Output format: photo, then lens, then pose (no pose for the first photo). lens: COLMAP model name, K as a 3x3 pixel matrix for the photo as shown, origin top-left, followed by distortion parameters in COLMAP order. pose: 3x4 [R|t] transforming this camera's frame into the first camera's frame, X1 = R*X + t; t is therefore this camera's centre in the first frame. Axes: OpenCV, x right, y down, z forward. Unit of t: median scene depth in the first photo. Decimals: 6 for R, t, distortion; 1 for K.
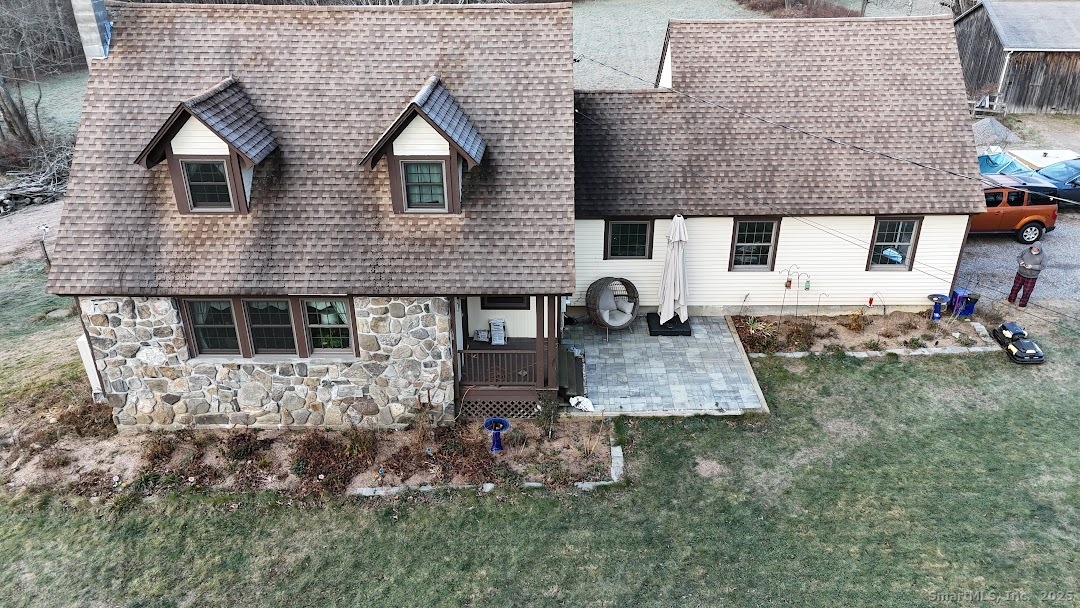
lens RADIAL K [[804.4, 0, 540.7], [0, 804.4, 303.2], [0, 0, 1]] dist [0.058706, -0.012728]
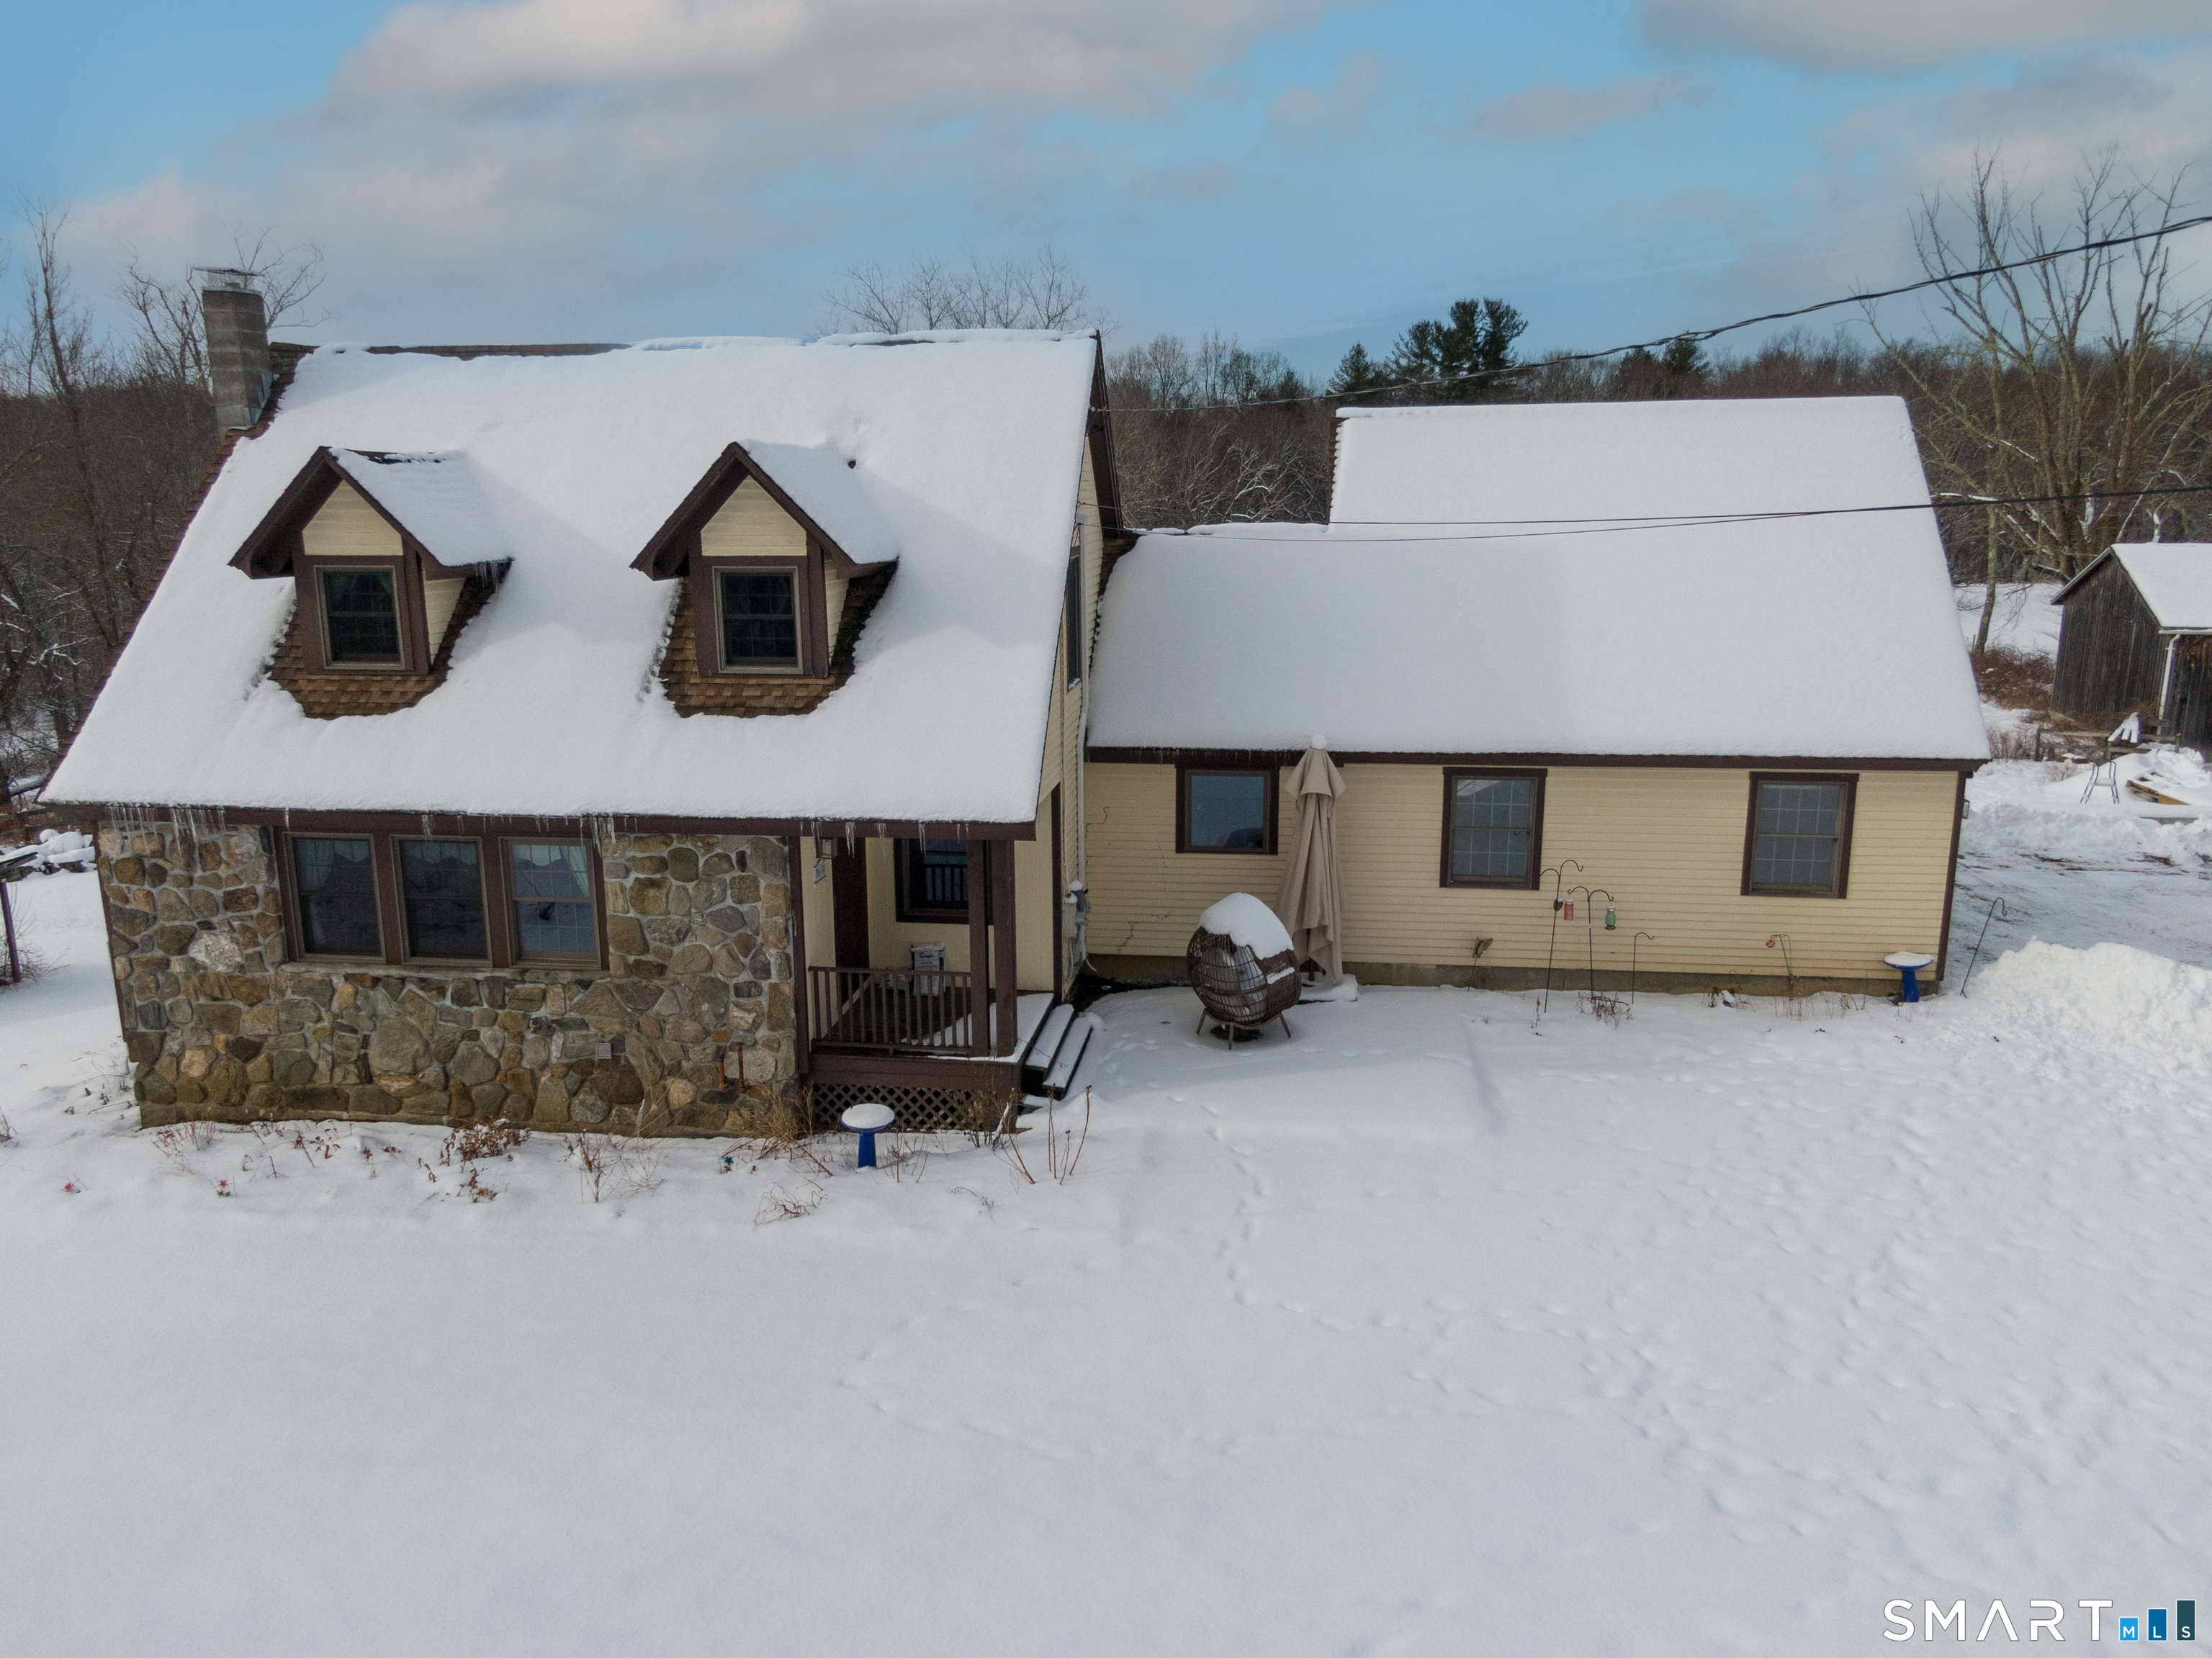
lens RADIAL K [[1616.0, 0, 1102.4], [0, 1616.0, 832.1], [0, 0, 1]] dist [0.033494, -0.014604]
pose [[0.992128, 0.027577, -0.122156, 0.185370], [-0.055847, 0.970514, -0.234484, 0.197382], [0.112088, 0.239460, 0.964414, 0.072439]]
